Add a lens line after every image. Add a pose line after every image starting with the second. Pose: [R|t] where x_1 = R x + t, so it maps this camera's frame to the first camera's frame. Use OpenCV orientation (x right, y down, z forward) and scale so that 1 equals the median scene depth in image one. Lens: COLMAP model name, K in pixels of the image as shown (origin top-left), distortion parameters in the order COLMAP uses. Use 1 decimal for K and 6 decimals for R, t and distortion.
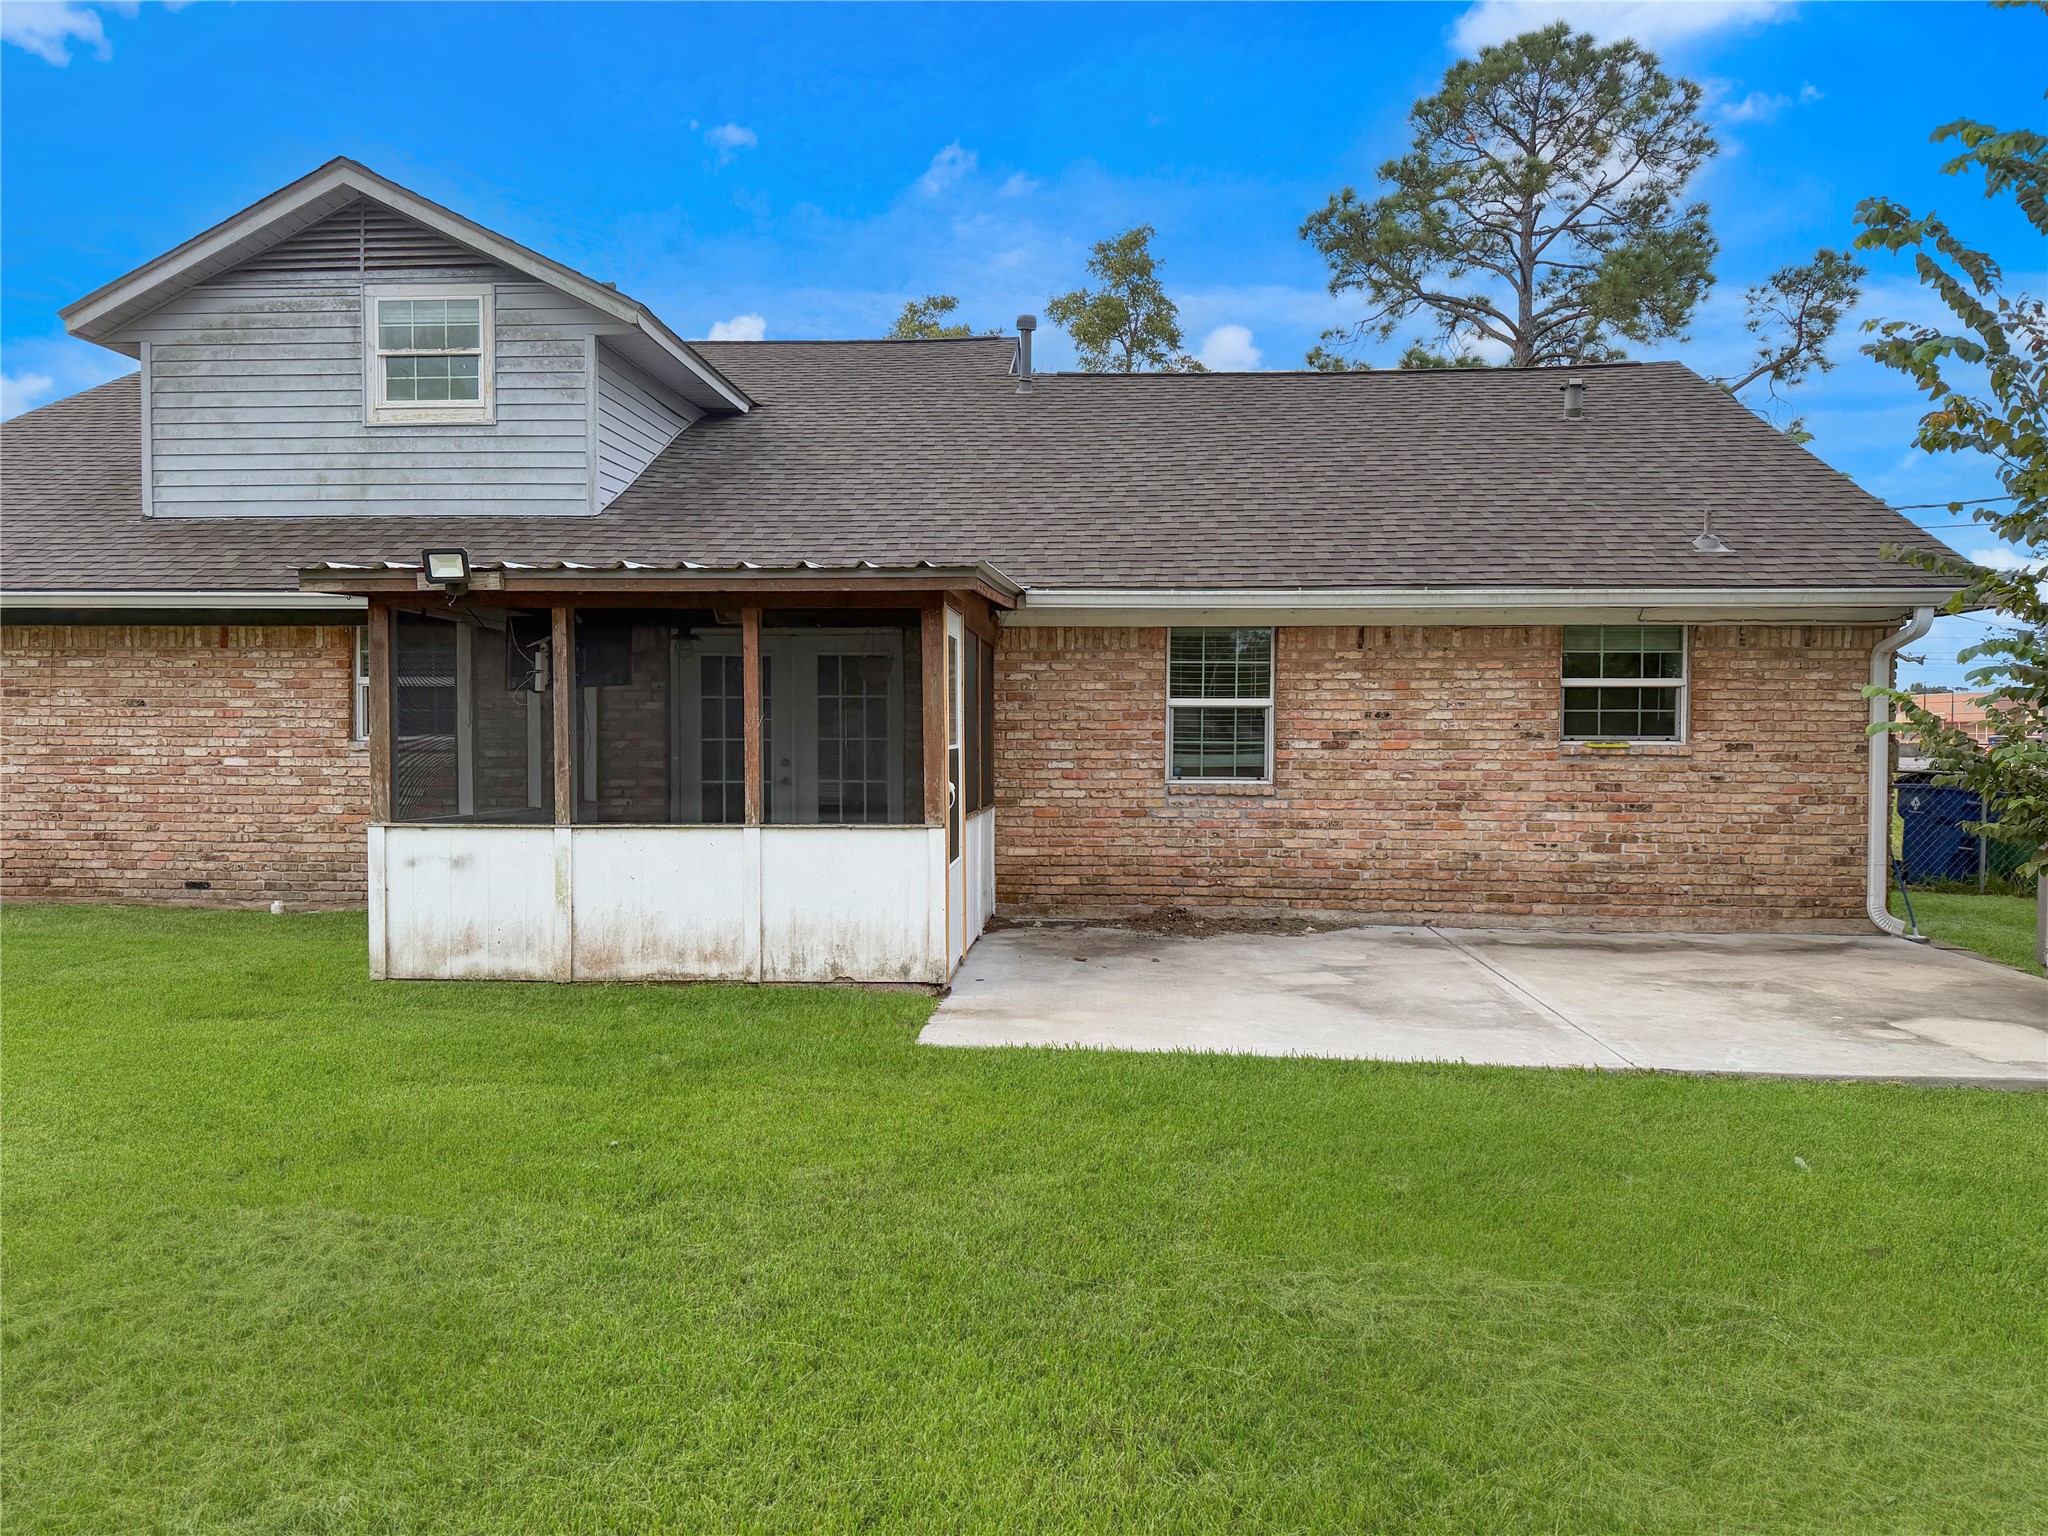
lens RADIAL K [[1527.7, 0, 1024.0], [0, 1527.7, 768.0], [0, 0, 1]] dist [0.000986, -0.008051]
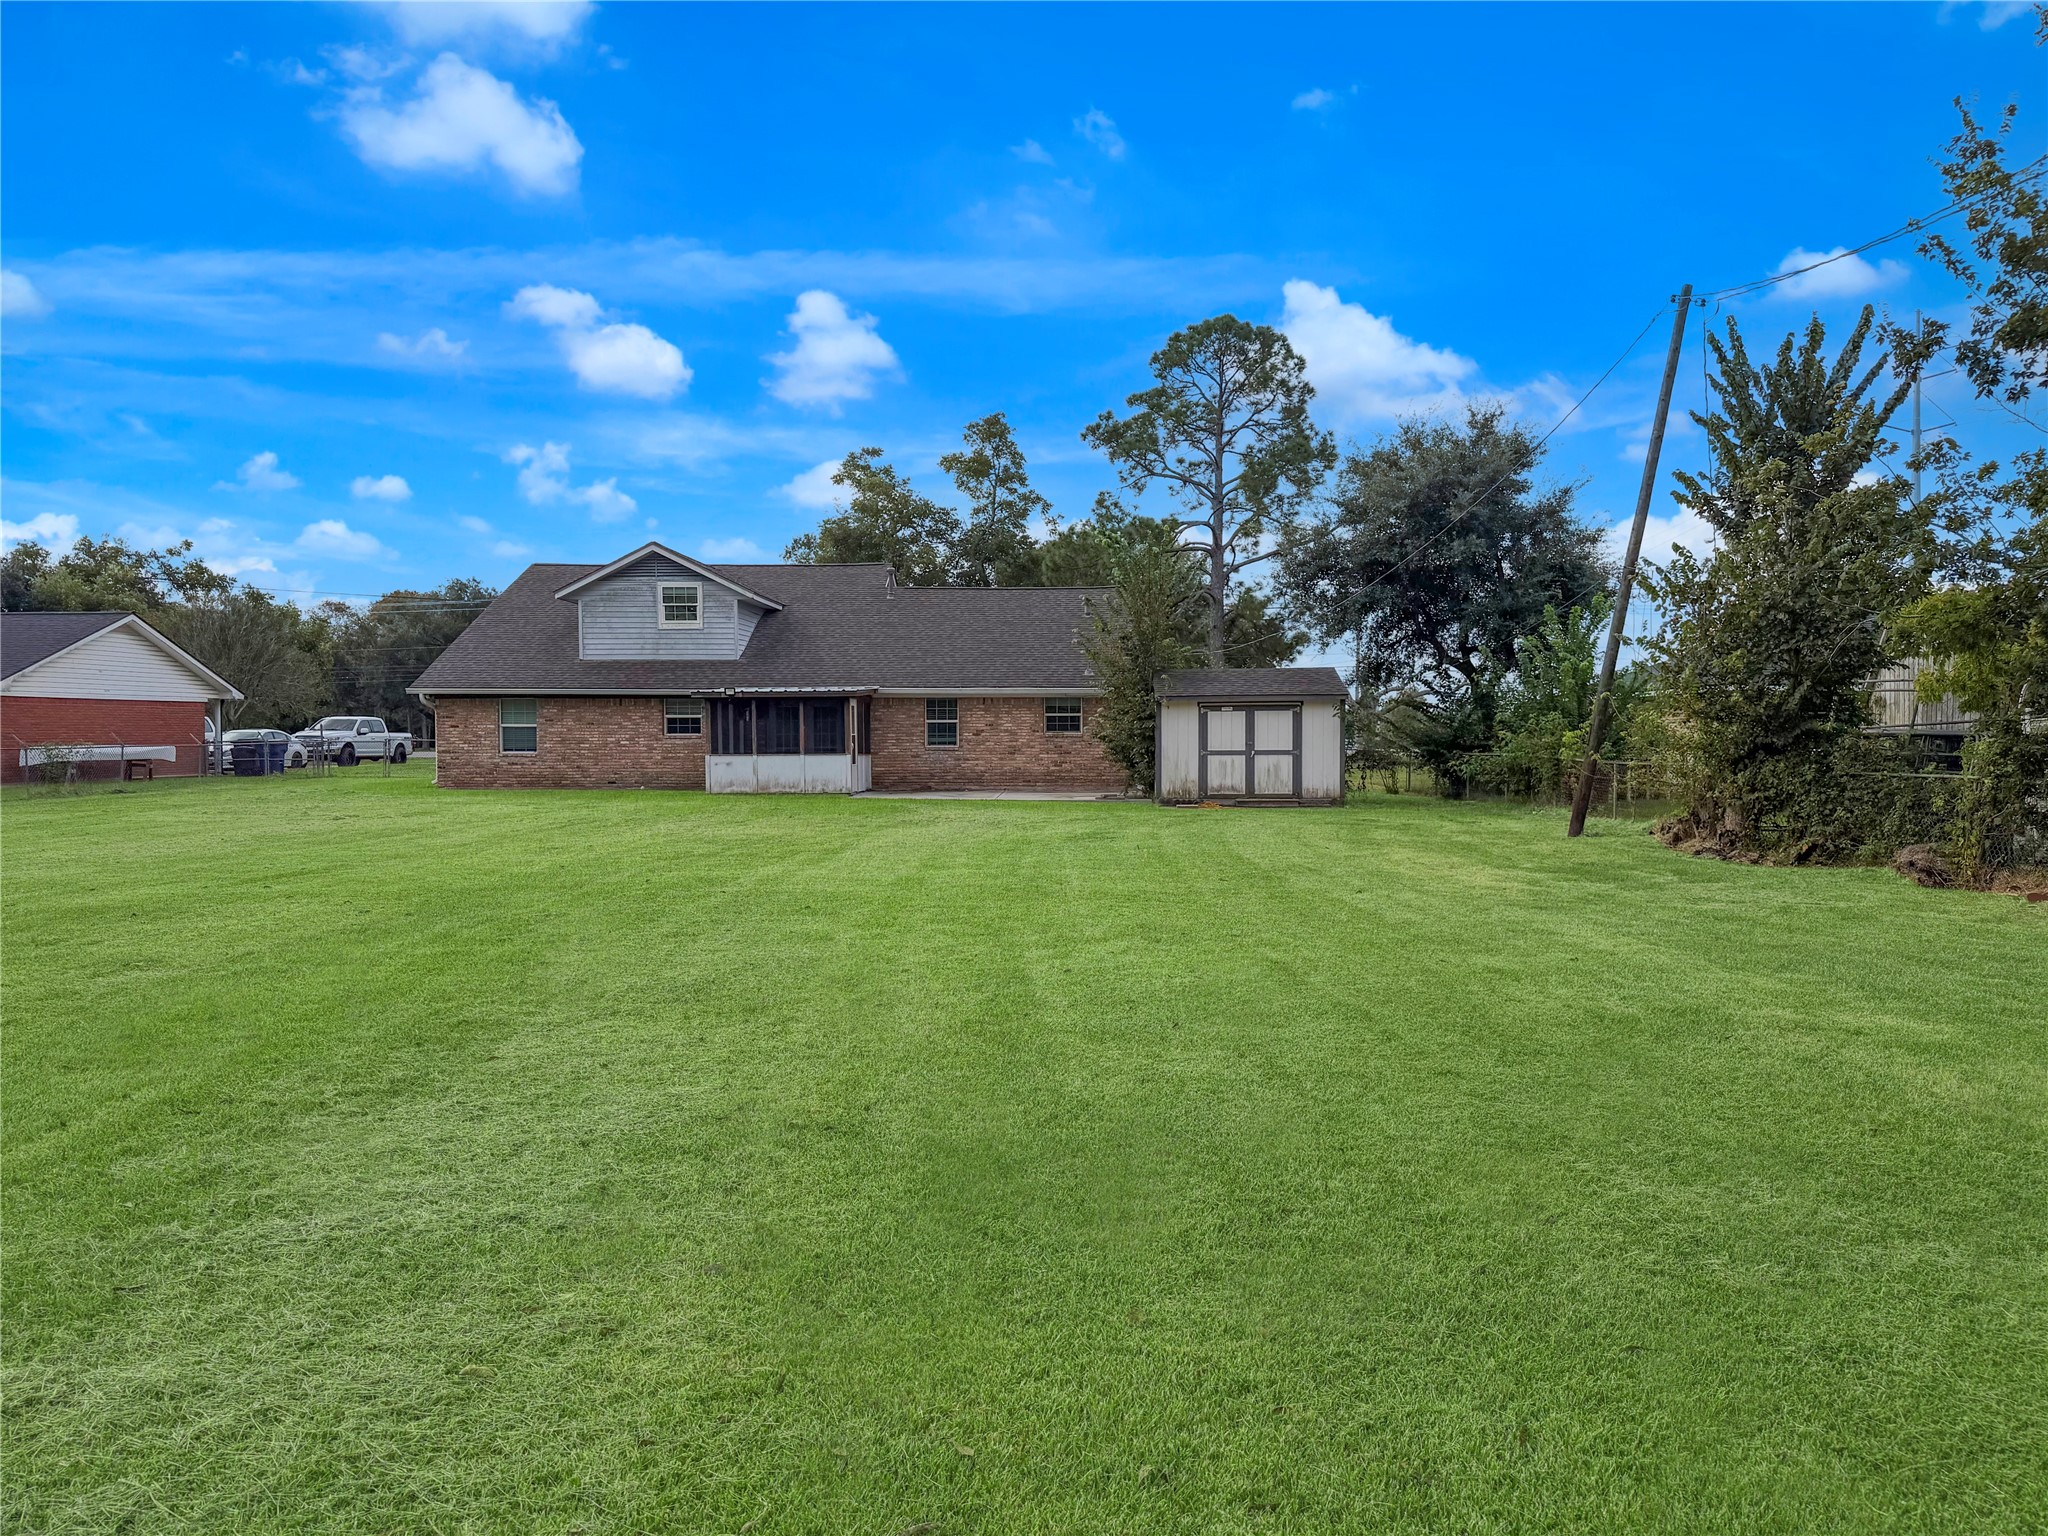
lens RADIAL K [[1538.2, 0, 1024.0], [0, 1538.2, 768.0], [0, 0, 1]] dist [0.105790, -0.001323]
pose [[0.999558, -0.007898, 0.028678, 0.211789], [0.008041, 0.999956, -0.004874, 0.072961], [-0.028638, 0.005102, 0.999577, -2.257650]]
